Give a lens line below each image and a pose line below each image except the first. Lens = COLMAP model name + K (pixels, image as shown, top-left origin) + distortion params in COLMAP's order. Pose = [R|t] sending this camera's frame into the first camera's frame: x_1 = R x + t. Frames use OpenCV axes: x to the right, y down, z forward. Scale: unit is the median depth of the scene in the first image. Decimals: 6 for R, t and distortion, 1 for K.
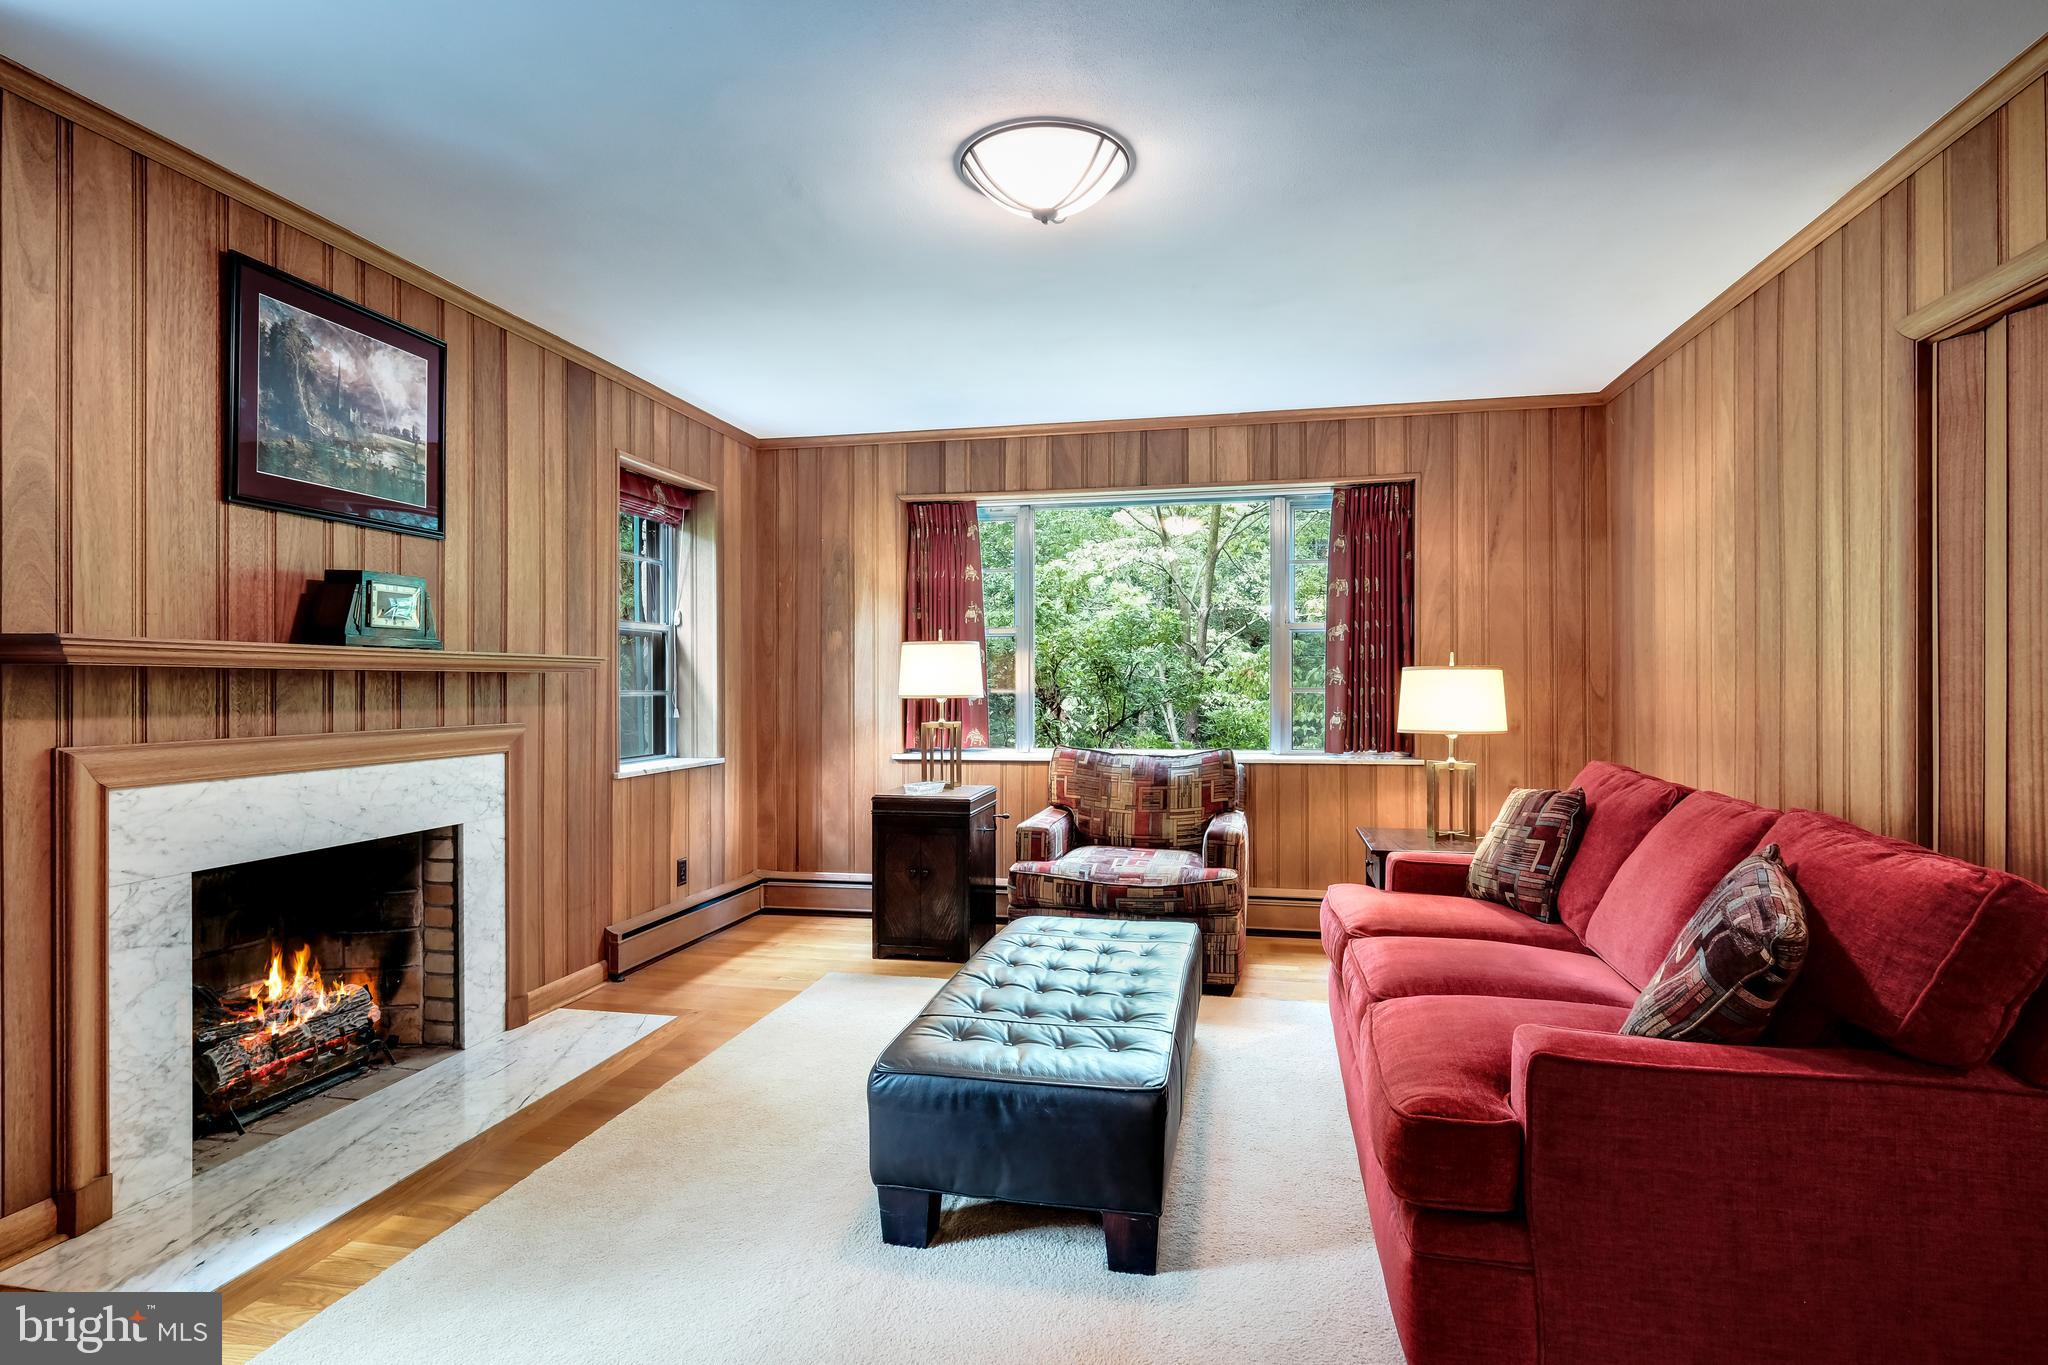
lens RADIAL K [[1038.1, 0, 1024.0], [0, 1038.1, 682.5], [0, 0, 1]] dist [-0.010378, 0.000013]
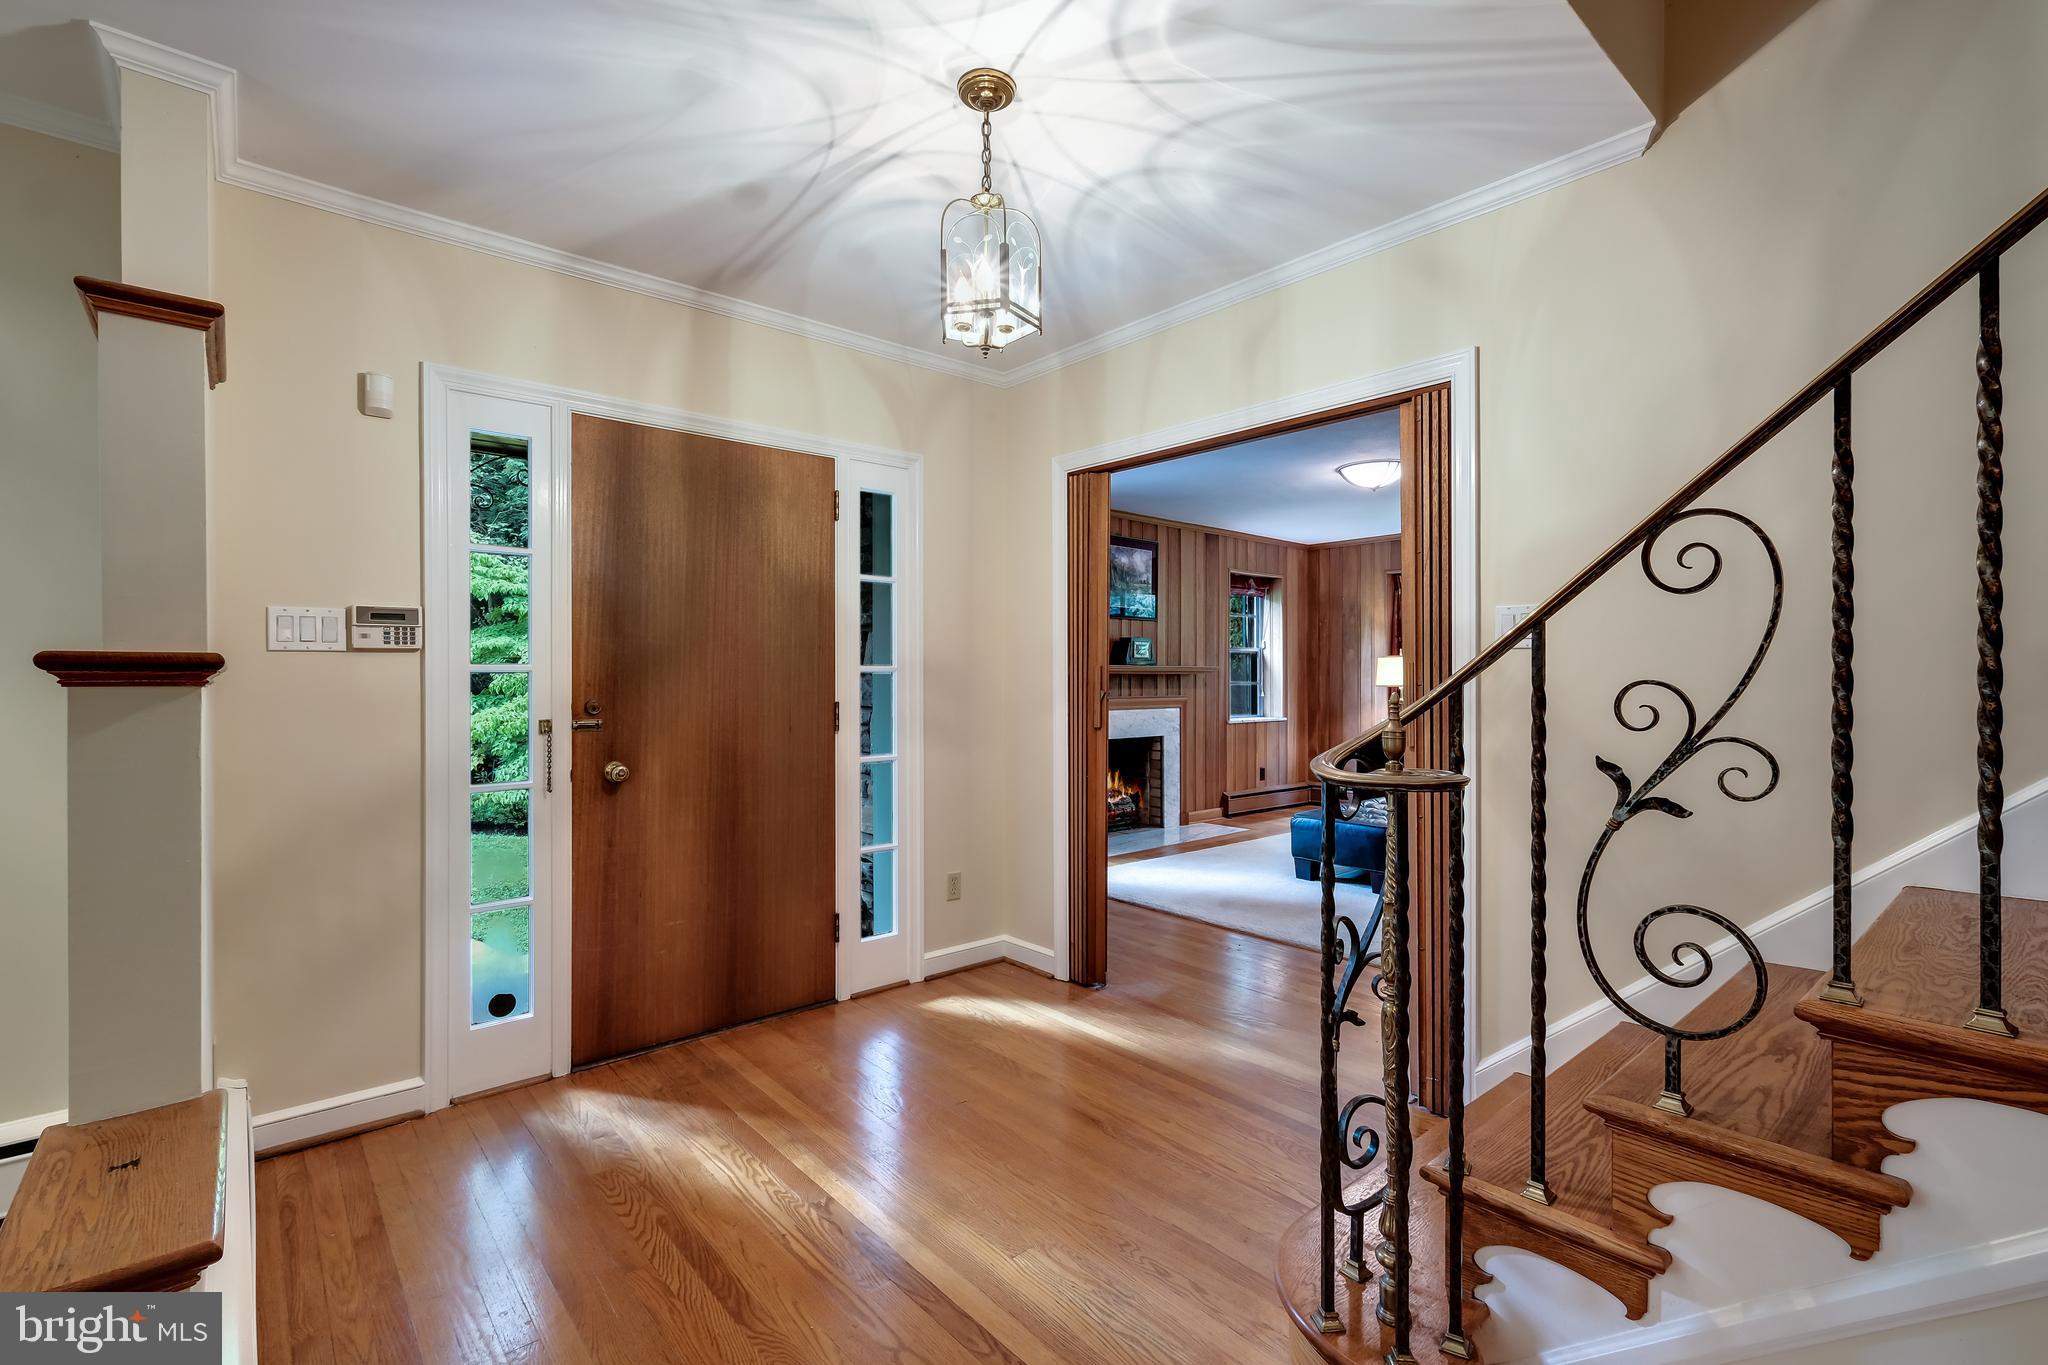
lens RADIAL K [[901.7, 0, 1024.0], [0, 901.7, 682.5], [0, 0, 1]] dist [0.000213, 0.000157]
pose [[0.796517, 0.004373, -0.604601, 0.398256], [0.000247, 0.999971, 0.007558, -0.005381], [0.604616, -0.006169, 0.796493, -0.740935]]
